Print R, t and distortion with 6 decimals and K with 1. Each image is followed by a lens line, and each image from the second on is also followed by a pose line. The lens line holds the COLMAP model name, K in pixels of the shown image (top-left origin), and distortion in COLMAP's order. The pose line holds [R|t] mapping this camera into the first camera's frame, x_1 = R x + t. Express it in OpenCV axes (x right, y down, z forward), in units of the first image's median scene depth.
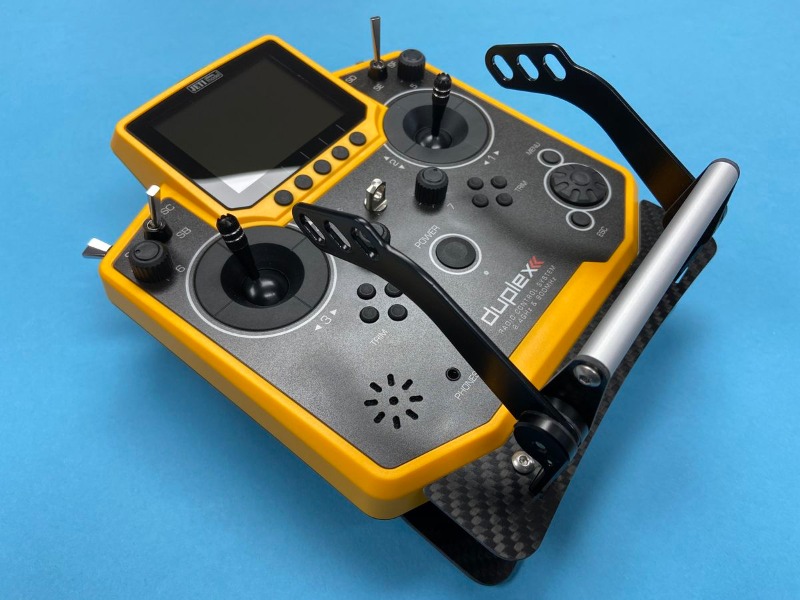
lens RADIAL K [[595.8, 0, 400.0], [0, 595.8, 300.0], [0, 0, 1]] dist [0.034826, -0.001585]
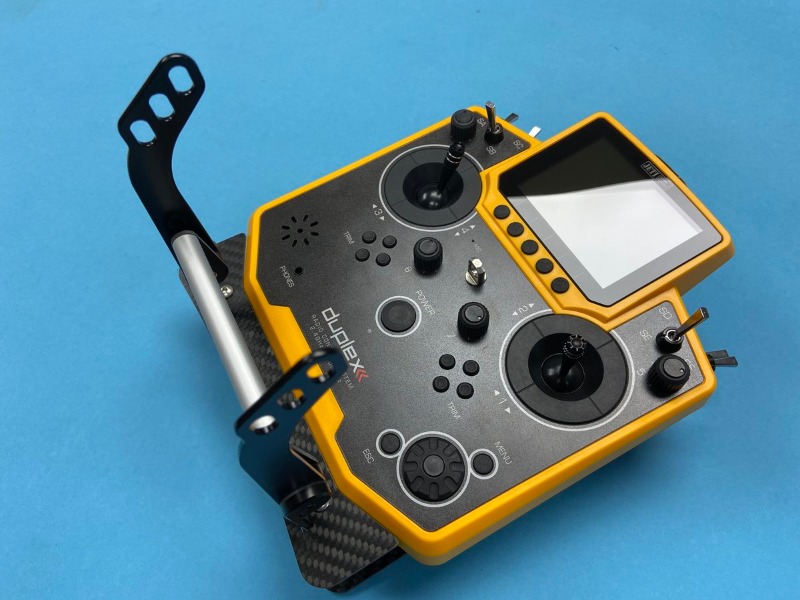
lens RADIAL K [[595.8, 0, 400.0], [0, 595.8, 300.0], [0, 0, 1]] dist [0.034826, -0.001585]
pose [[-0.415426, 0.781916, -0.464789, 0.605636], [-0.728255, 0.020268, 0.685006, -0.873427], [0.545037, 0.623054, 0.561015, 0.349666]]
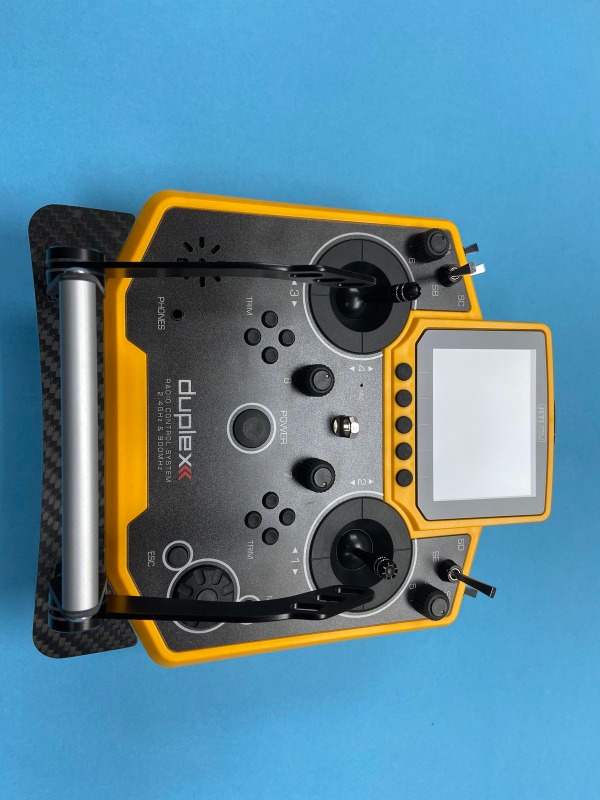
lens RADIAL K [[595.8, 0, 300.0], [0, 595.8, 400.0], [0, 0, 1]] dist [0.034826, -0.001585]
pose [[-0.717074, 0.613796, -0.330242, 0.349063], [-0.696950, -0.636965, 0.329449, -0.451823], [-0.008138, 0.466402, 0.884536, 0.065758]]
